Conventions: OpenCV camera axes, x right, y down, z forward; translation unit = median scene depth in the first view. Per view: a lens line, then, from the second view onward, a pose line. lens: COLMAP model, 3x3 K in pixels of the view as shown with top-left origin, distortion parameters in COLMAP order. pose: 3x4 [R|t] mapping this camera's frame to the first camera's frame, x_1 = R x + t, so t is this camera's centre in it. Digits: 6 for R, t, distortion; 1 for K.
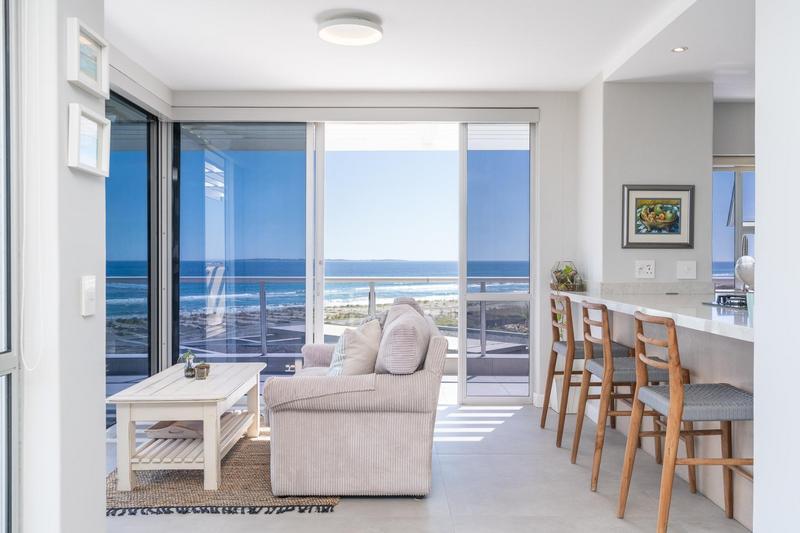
lens RADIAL K [[677.3, 0, 400.0], [0, 677.3, 266.5], [0, 0, 1]] dist [0.002321, -0.000616]
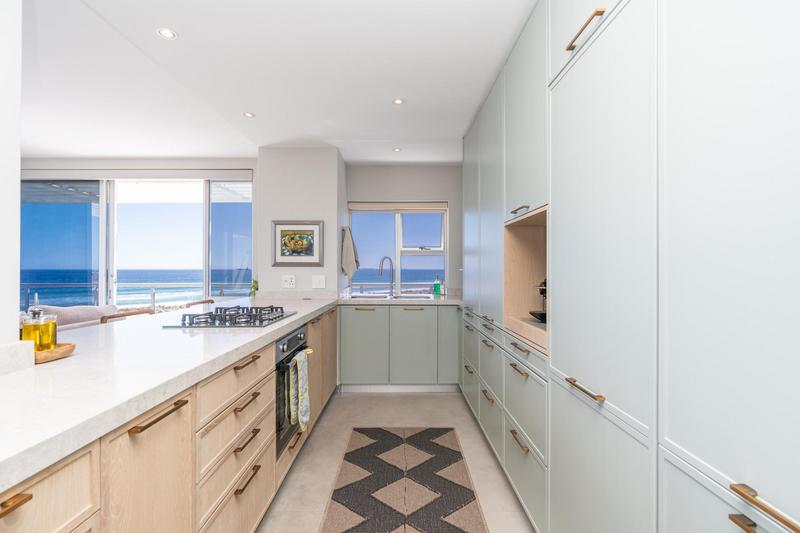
lens RADIAL K [[356.9, 0, 404.8], [0, 356.9, 268.7], [0, 0, 1]] dist [-0.025488, -0.000294]
pose [[0.999981, -0.000782, 0.006052, 0.596187], [0.000828, 0.999972, -0.007481, -0.016392], [-0.006046, 0.007486, 0.999954, 0.271100]]
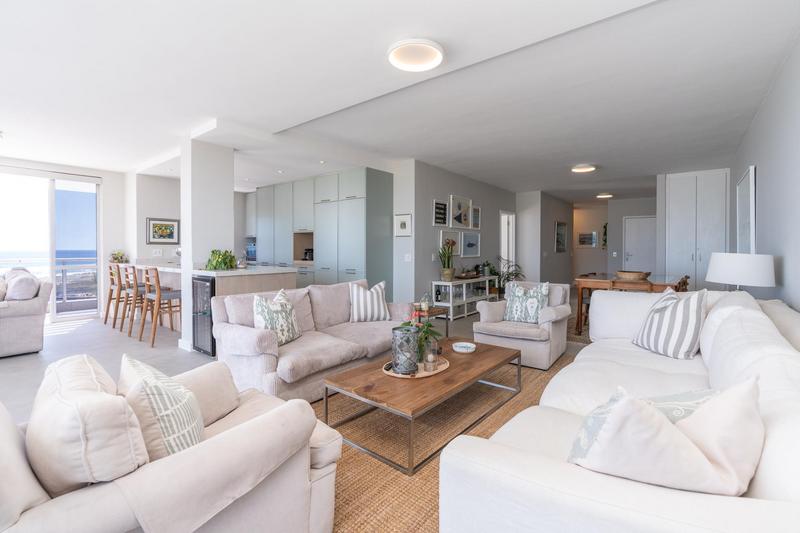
lens RADIAL K [[369.6, 0, 399.2], [0, 369.6, 251.3], [0, 0, 1]] dist [0.014098, 0.000106]
pose [[0.643455, -0.005821, 0.765462, -0.103910], [0.009451, 0.999955, -0.000341, 0.007061], [-0.765426, 0.007453, 0.643481, -0.528572]]
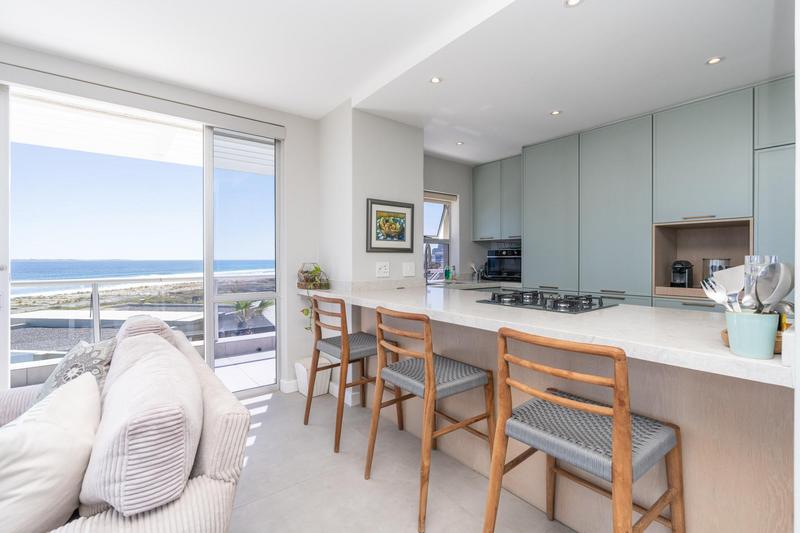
lens RADIAL K [[357.4, 0, 400.2], [0, 357.4, 259.9], [0, 0, 1]] dist [-0.009963, 0.000159]
pose [[0.790755, -0.003610, 0.612122, -0.008116], [0.008209, 0.999955, -0.004708, -0.009635], [-0.612077, 0.008748, 0.790750, 0.471246]]
